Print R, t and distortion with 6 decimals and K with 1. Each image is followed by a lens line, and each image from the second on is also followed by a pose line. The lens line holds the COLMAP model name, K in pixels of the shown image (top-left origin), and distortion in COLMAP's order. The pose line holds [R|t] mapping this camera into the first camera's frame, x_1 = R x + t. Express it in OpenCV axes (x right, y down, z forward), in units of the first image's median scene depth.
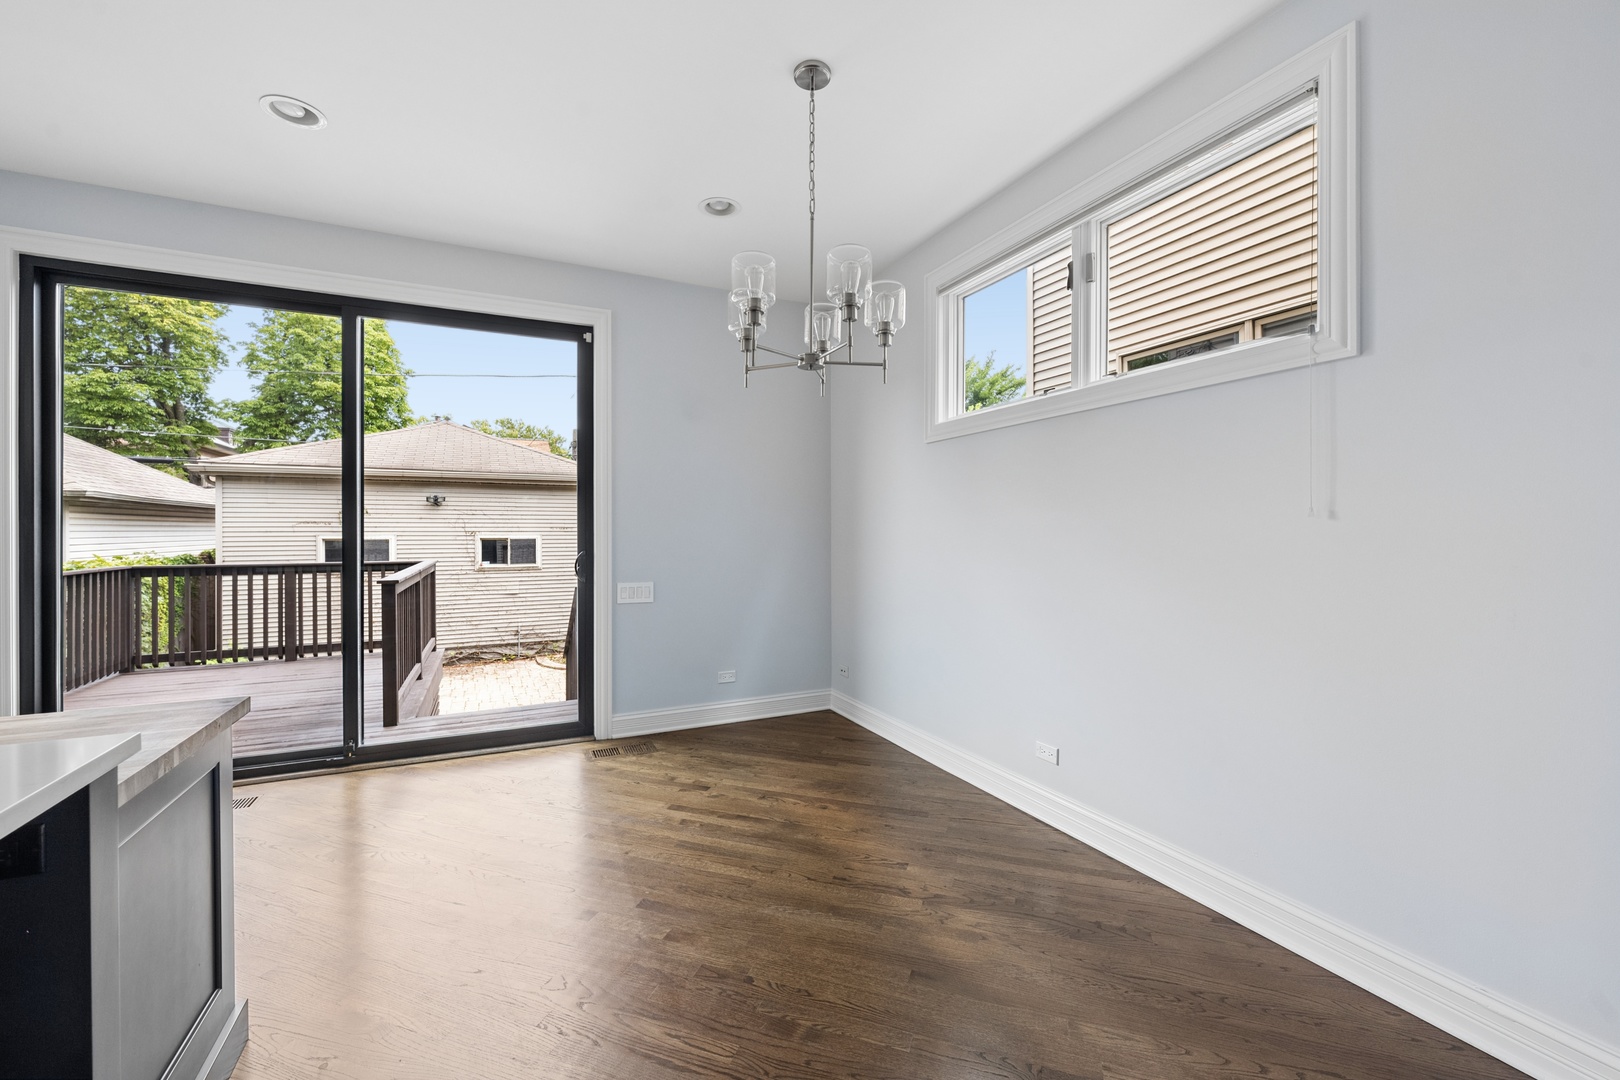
lens RADIAL K [[646.4, 0, 820.0], [0, 646.4, 537.7], [0, 0, 1]] dist [-0.006595, 0.000452]
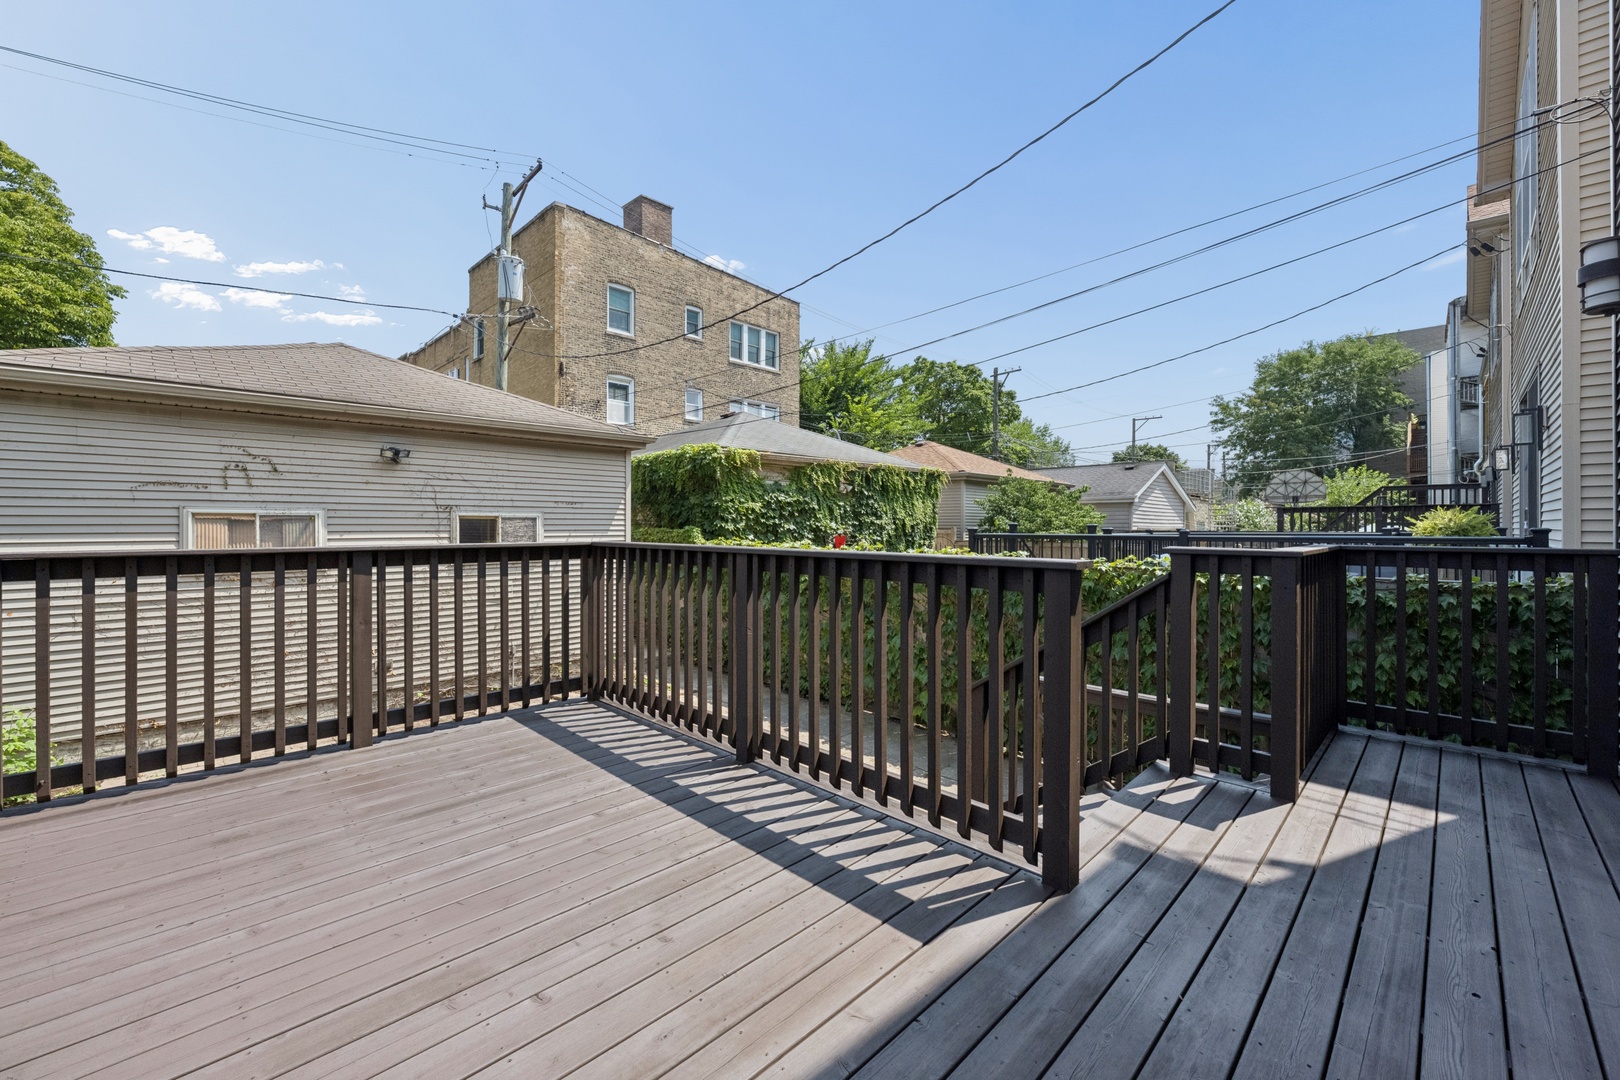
lens RADIAL K [[646.4, 0, 801.2], [0, 646.4, 532.9], [0, 0, 1]] dist [-0.006595, 0.000452]
pose [[0.944309, -0.010473, 0.328893, -0.416086], [0.009584, 0.999945, 0.004323, 0.019302], [-0.328920, -0.000930, 0.944357, 0.262743]]
